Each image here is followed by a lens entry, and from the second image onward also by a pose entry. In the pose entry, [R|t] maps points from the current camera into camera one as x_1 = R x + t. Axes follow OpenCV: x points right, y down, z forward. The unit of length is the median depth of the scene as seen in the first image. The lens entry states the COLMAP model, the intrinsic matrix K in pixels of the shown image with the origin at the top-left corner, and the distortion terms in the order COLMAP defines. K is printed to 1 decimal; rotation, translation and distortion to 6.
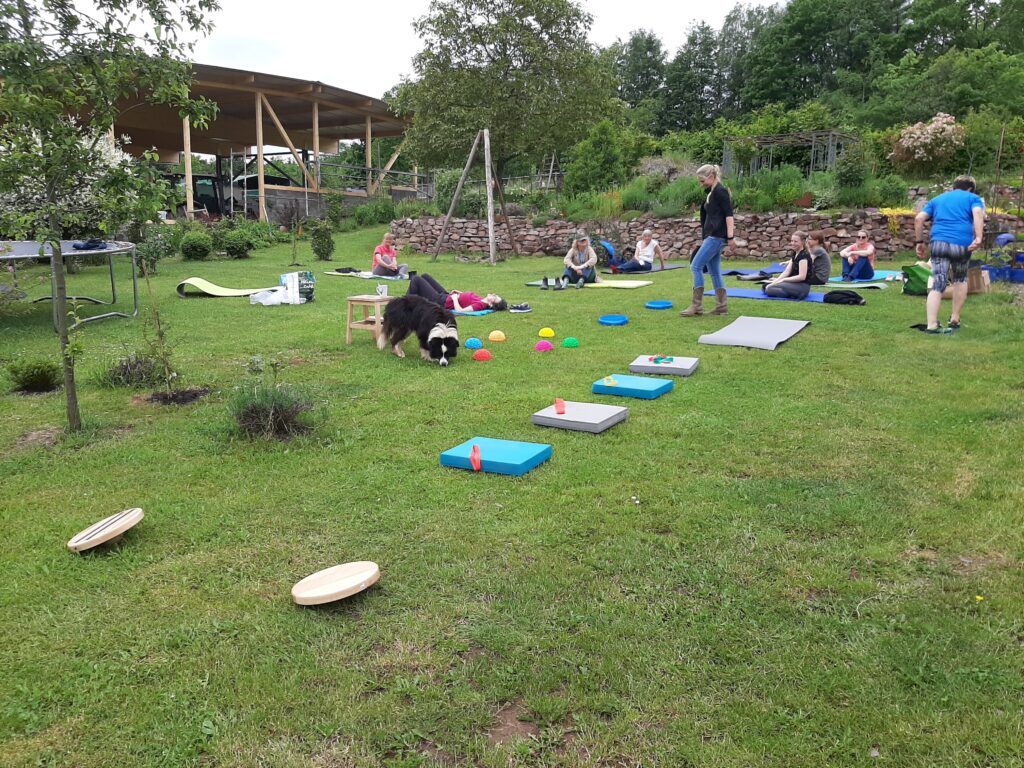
lens RADIAL K [[806.0, 0, 519.8], [0, 806.0, 383.0], [0, 0, 1]] dist [0.069108, -0.130542]
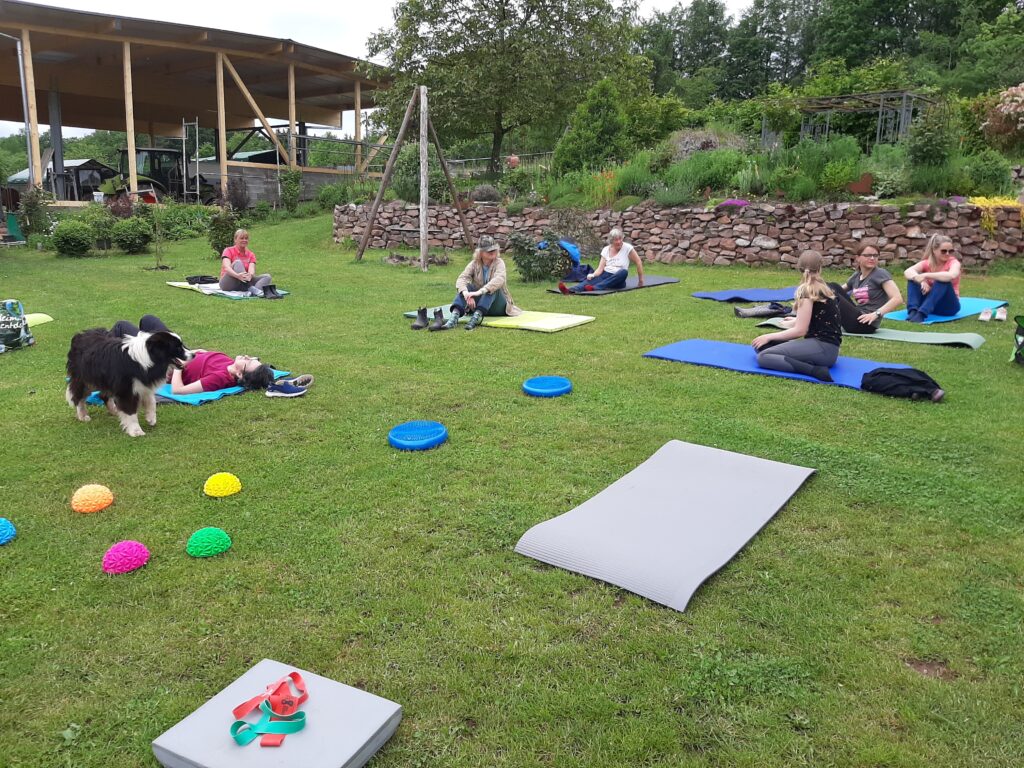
lens RADIAL K [[806.0, 0, 510.5], [0, 806.0, 389.6], [0, 0, 1]] dist [0.069108, -0.130542]
pose [[0.996121, 0.026441, -0.083925, 0.090291], [-0.023589, 0.999116, 0.034798, -0.052409], [0.084771, -0.032683, 0.995864, 0.214794]]
